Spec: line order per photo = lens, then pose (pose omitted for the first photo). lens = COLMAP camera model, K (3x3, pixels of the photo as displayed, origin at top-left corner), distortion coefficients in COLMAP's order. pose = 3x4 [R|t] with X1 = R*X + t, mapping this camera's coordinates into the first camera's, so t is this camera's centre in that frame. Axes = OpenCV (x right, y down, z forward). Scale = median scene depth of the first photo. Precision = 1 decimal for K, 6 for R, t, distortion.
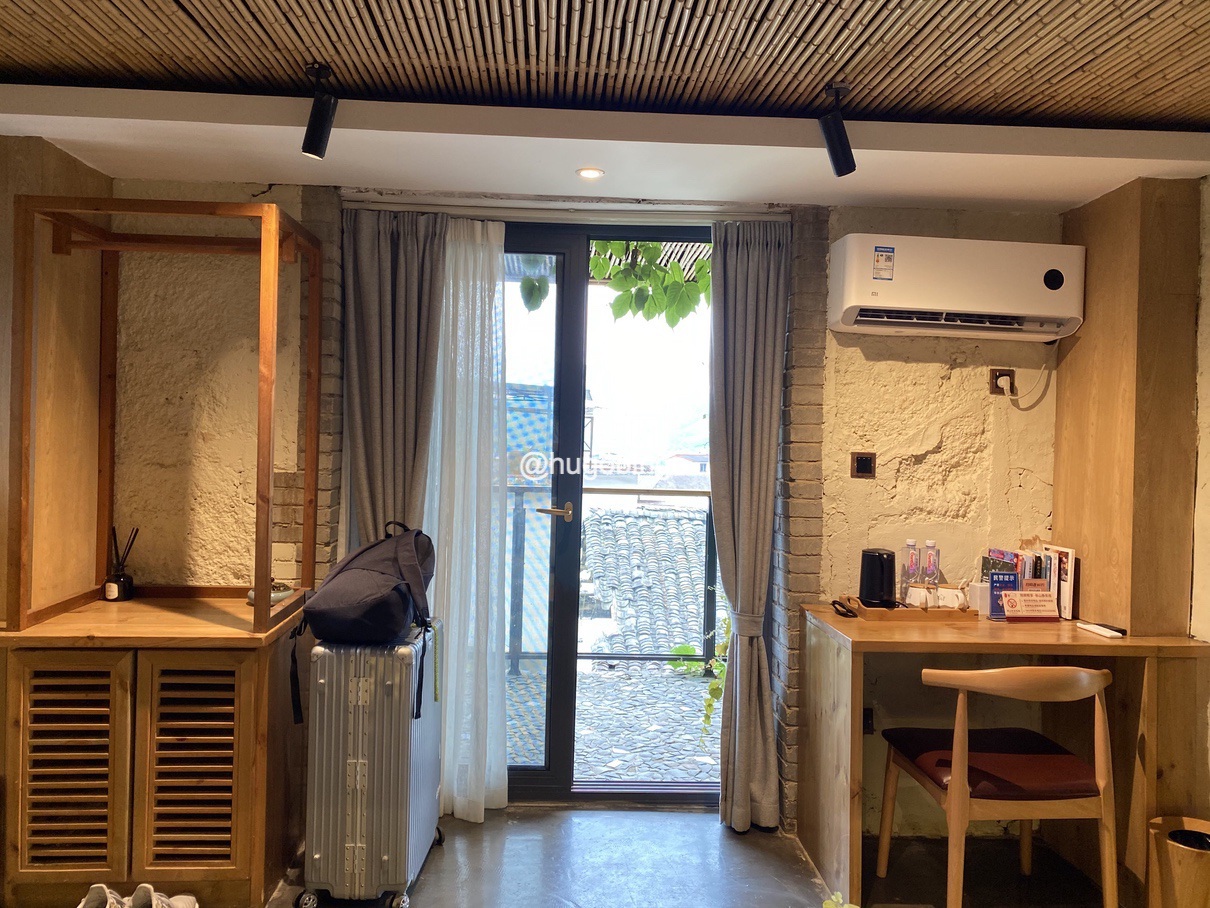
lens RADIAL K [[924.2, 0, 610.5], [0, 924.2, 448.3], [0, 0, 1]] dist [0.013089, -0.007148]
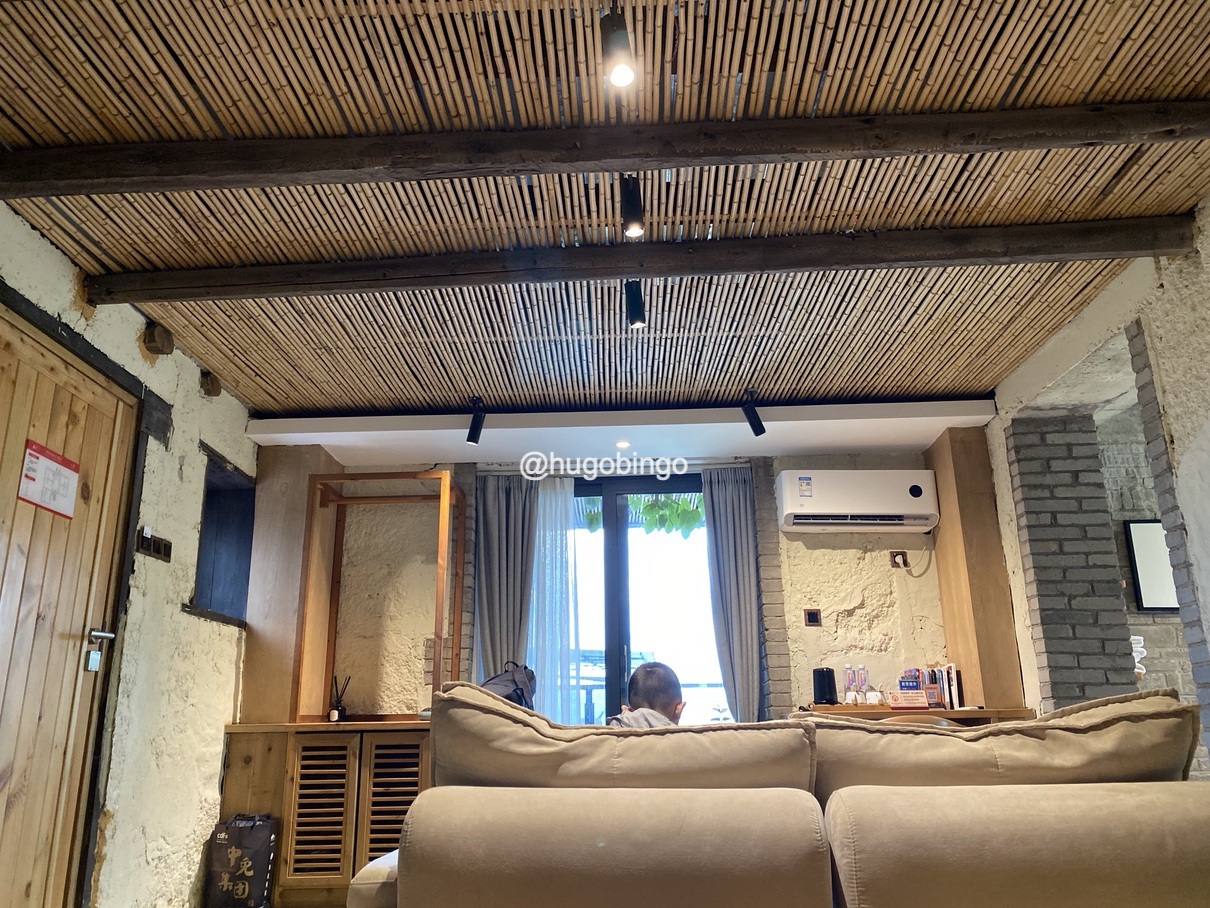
lens RADIAL K [[924.2, 0, 610.5], [0, 924.2, 448.3], [0, 0, 1]] dist [0.013089, -0.007148]
pose [[0.996080, -0.061517, -0.063563, 0.058333], [0.039502, 0.952297, -0.302607, 0.207987], [0.079146, 0.298910, 0.950994, -0.578406]]
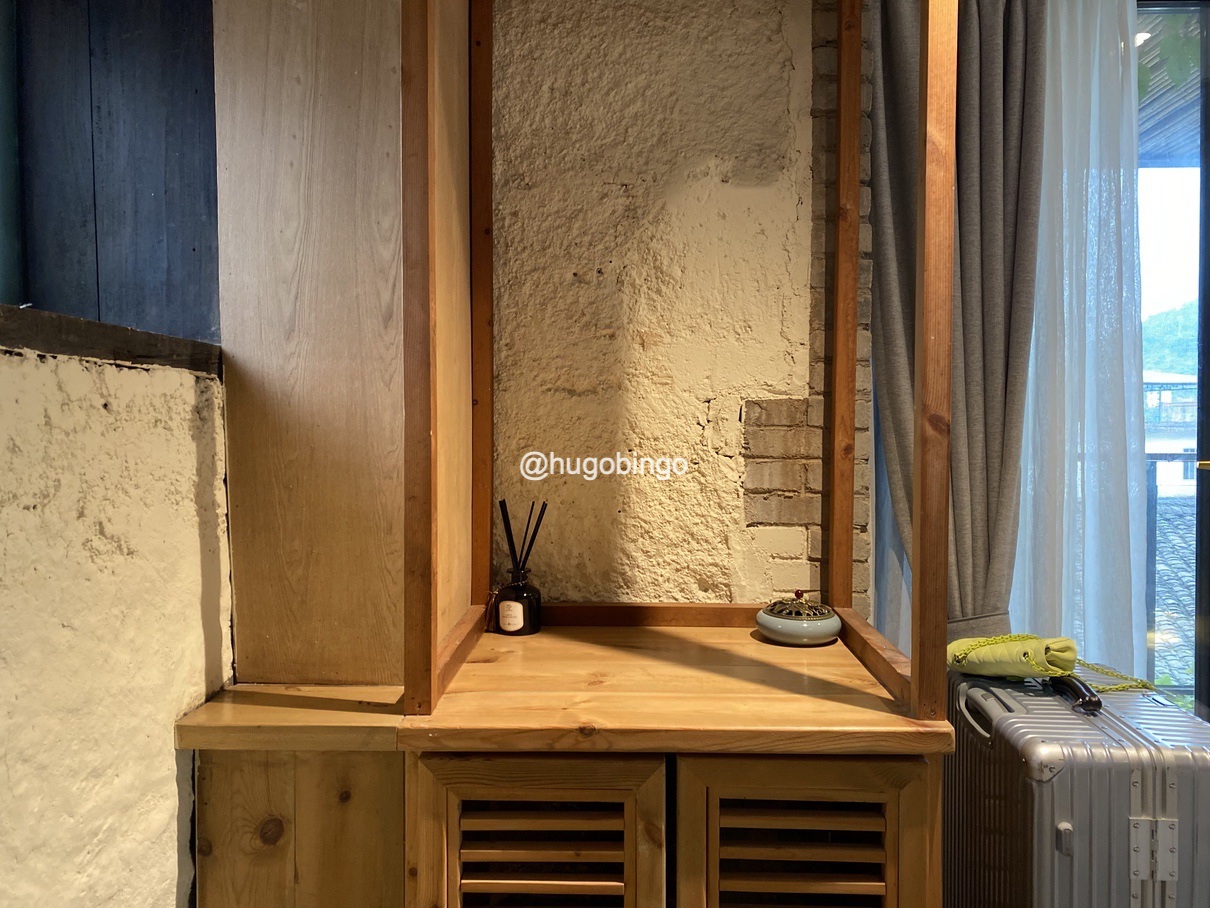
lens RADIAL K [[908.4, 0, 605.0], [0, 908.4, 454.0], [0, 0, 1]] dist [0.176337, -0.469444]
pose [[0.994662, -0.019550, -0.101319, -0.408501], [0.020999, 0.999692, 0.013259, 0.049646], [0.101028, -0.015316, 0.994766, 0.446780]]
